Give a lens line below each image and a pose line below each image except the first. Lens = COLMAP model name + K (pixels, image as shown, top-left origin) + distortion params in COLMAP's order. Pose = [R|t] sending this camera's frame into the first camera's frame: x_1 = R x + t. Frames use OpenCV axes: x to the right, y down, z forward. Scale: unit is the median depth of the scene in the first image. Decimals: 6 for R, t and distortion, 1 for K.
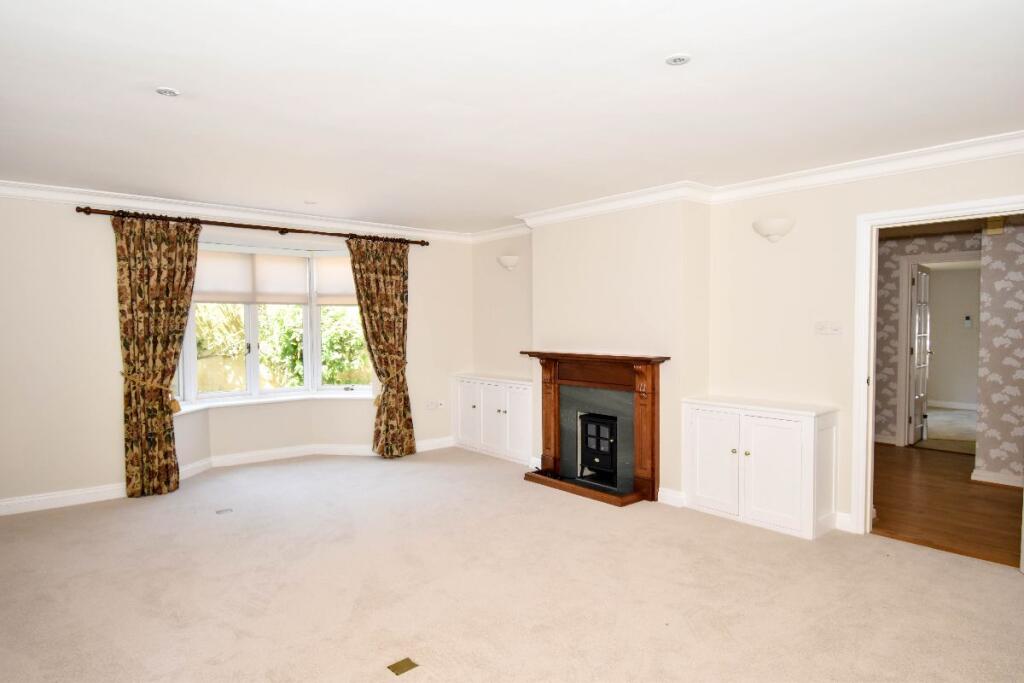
lens RADIAL K [[586.9, 0, 512.0], [0, 586.9, 341.5], [0, 0, 1]] dist [-0.047413, -0.000059]
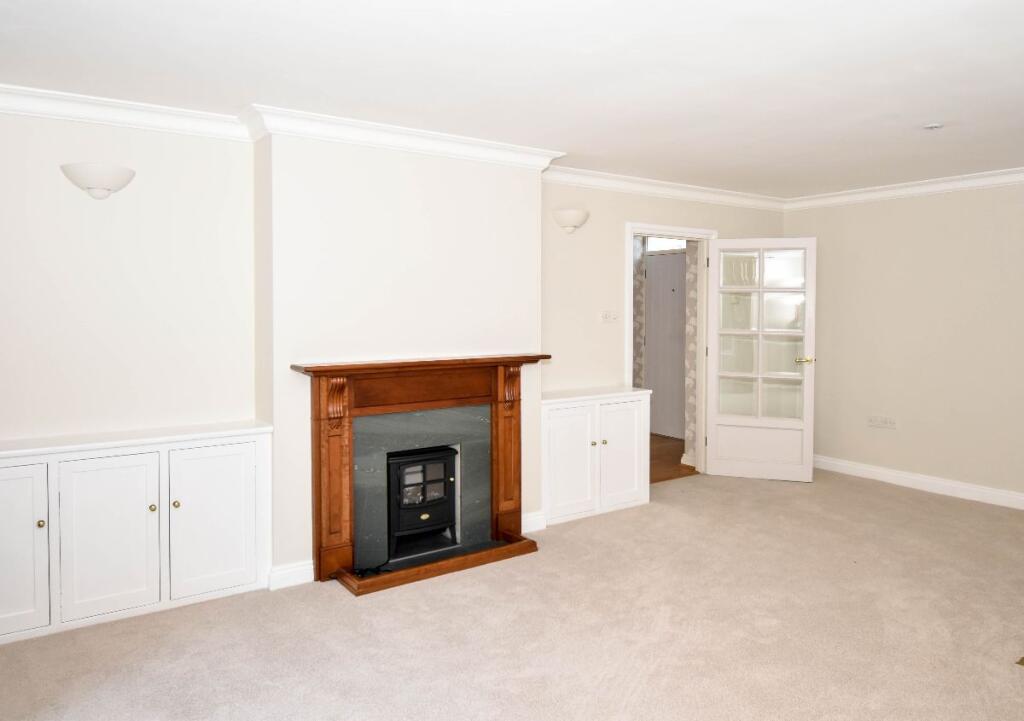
lens RADIAL K [[747.9, 0, 513.3], [0, 747.9, 317.4], [0, 0, 1]] dist [-0.004523, -0.003765]
pose [[0.075091, -0.000654, 0.997176, -0.581289], [0.037953, 0.999277, -0.002202, -0.017212], [-0.996454, 0.038012, 0.075061, 0.682616]]
